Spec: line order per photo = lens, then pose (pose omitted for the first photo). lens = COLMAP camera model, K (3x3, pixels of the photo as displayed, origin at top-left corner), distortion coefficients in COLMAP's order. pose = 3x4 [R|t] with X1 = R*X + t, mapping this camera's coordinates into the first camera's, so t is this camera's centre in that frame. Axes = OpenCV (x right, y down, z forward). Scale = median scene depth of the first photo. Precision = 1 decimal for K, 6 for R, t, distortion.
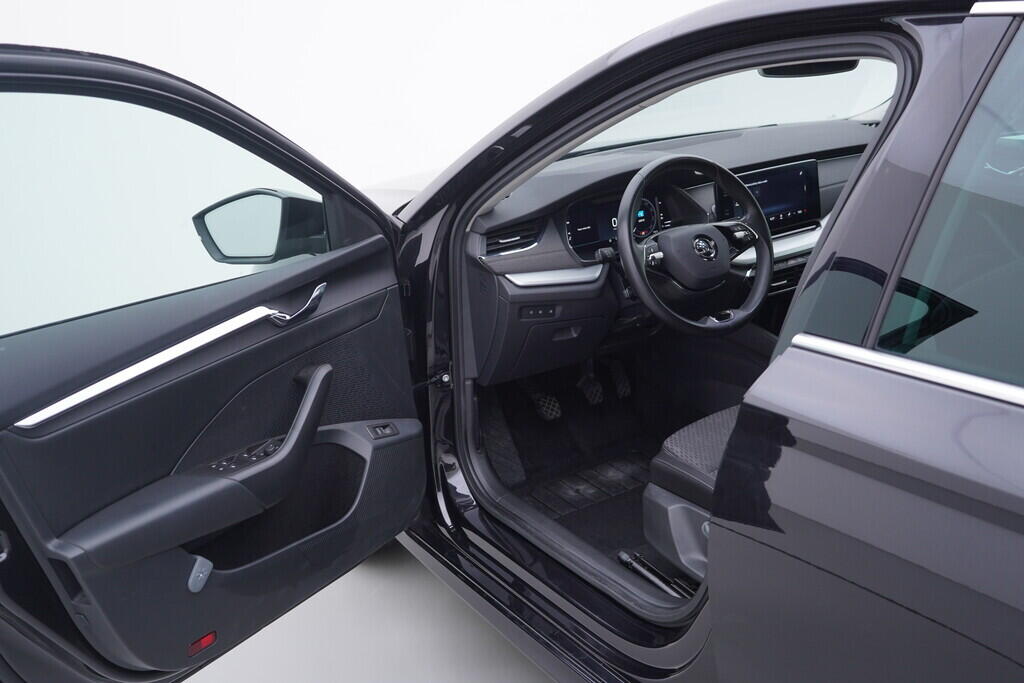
lens RADIAL K [[1000.8, 0, 512.0], [0, 1000.8, 341.5], [0, 0, 1]] dist [-0.000795, -0.003275]
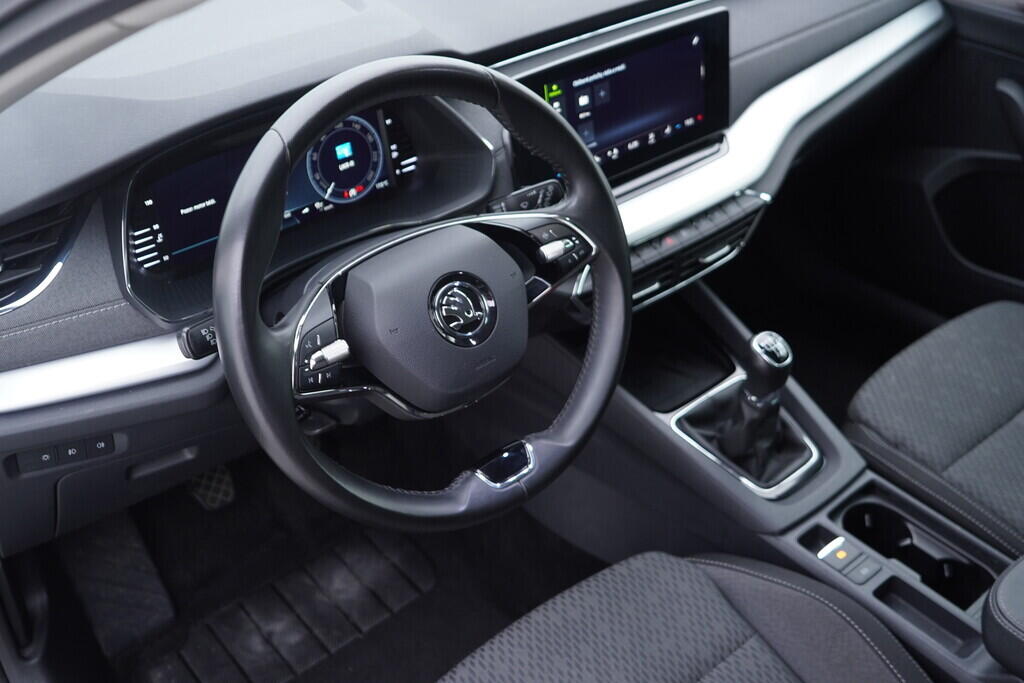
lens RADIAL K [[1000.8, 0, 512.0], [0, 1000.8, 341.5], [0, 0, 1]] dist [-0.000795, -0.003275]
pose [[0.991057, -0.037454, 0.128075, 0.151340], [-0.000303, 0.959167, 0.282840, -0.182469], [-0.133439, -0.280350, 0.950578, 0.577842]]
